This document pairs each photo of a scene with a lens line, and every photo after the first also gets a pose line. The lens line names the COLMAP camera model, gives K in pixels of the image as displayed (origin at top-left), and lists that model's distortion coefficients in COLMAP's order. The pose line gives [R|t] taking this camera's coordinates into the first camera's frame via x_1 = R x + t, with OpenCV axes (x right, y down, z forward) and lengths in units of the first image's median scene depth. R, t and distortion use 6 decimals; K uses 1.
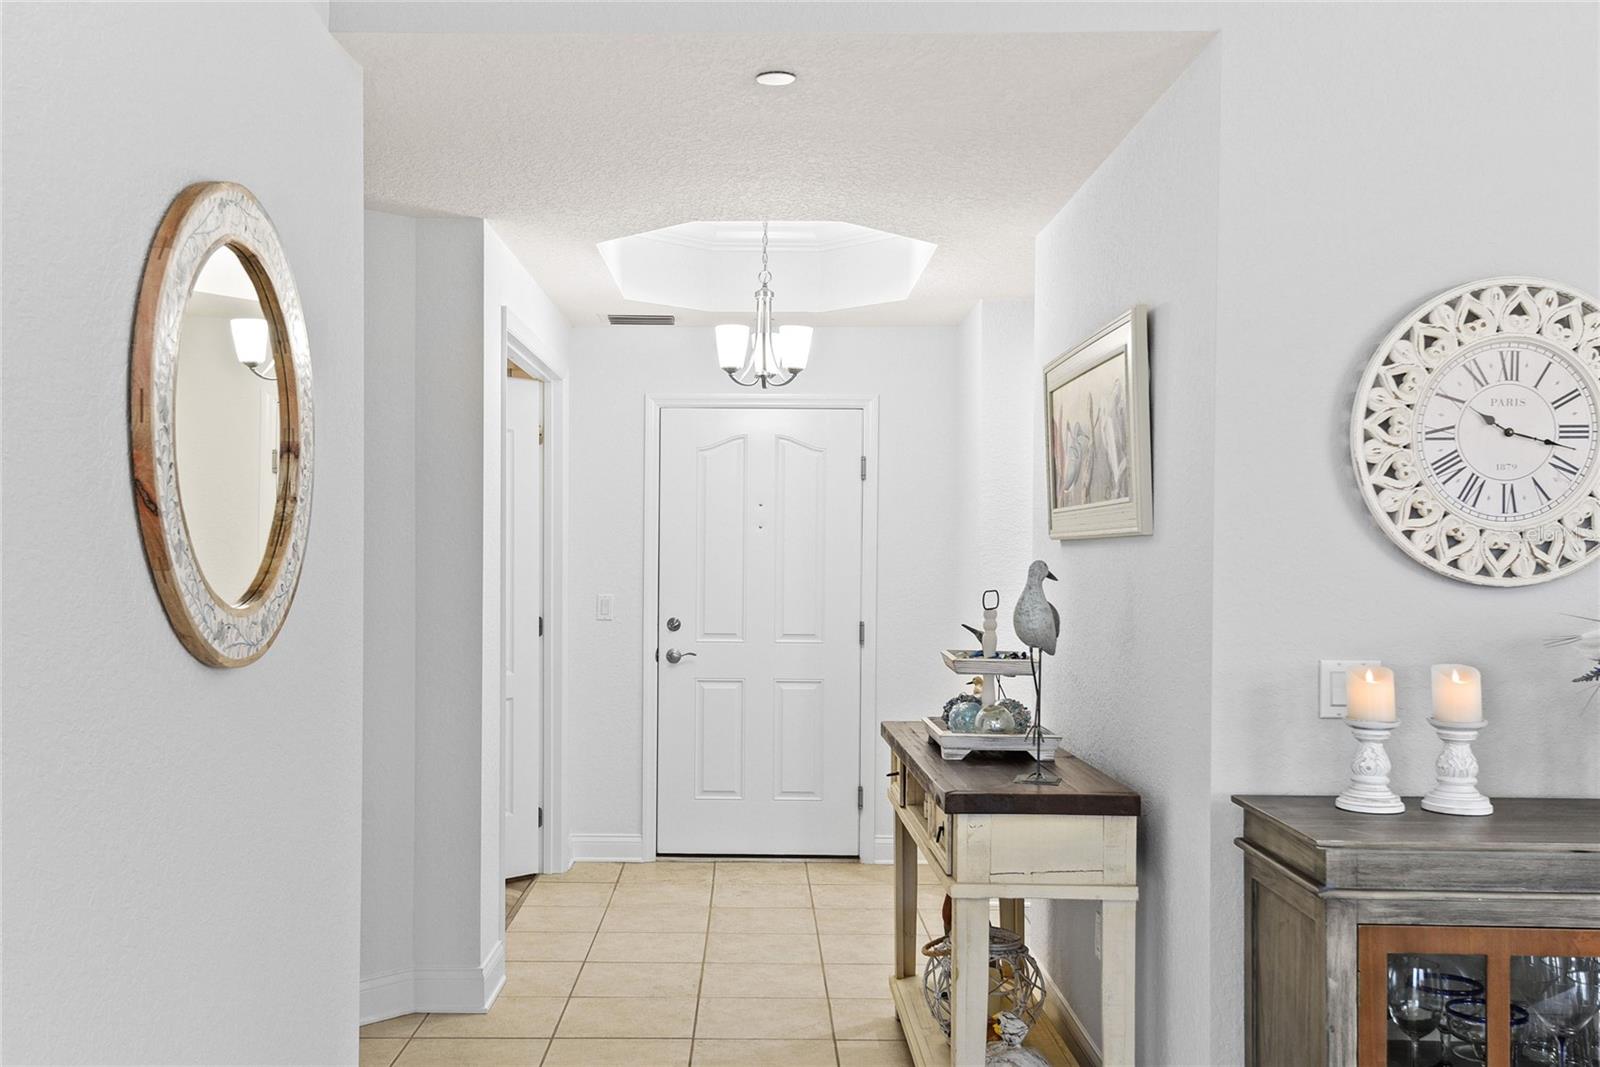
lens RADIAL K [[1243.6, 0, 799.7], [0, 1243.6, 537.6], [0, 0, 1]] dist [-0.001579, -0.000084]
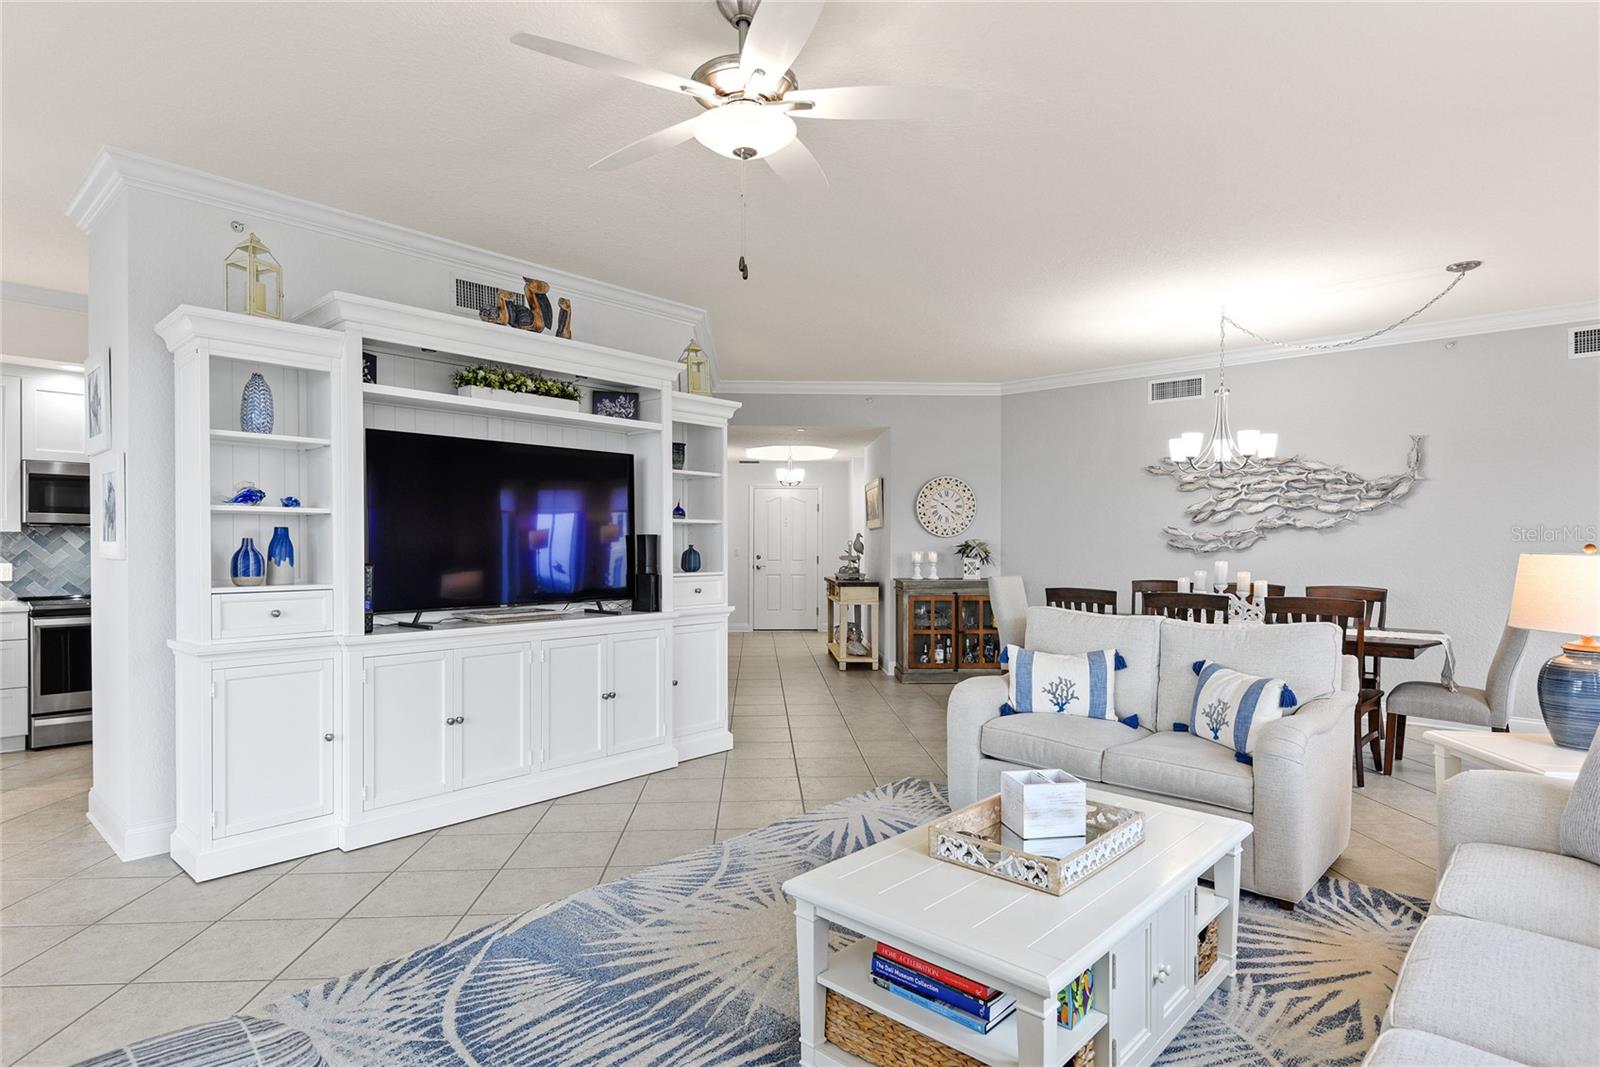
lens RADIAL K [[906.4, 0, 802.2], [0, 906.4, 547.6], [0, 0, 1]] dist [-0.004916, -0.000773]
pose [[0.999286, -0.004958, 0.037454, -0.148860], [0.004368, 0.999865, 0.015824, 0.020558], [-0.037527, -0.015649, 0.999173, -2.487502]]
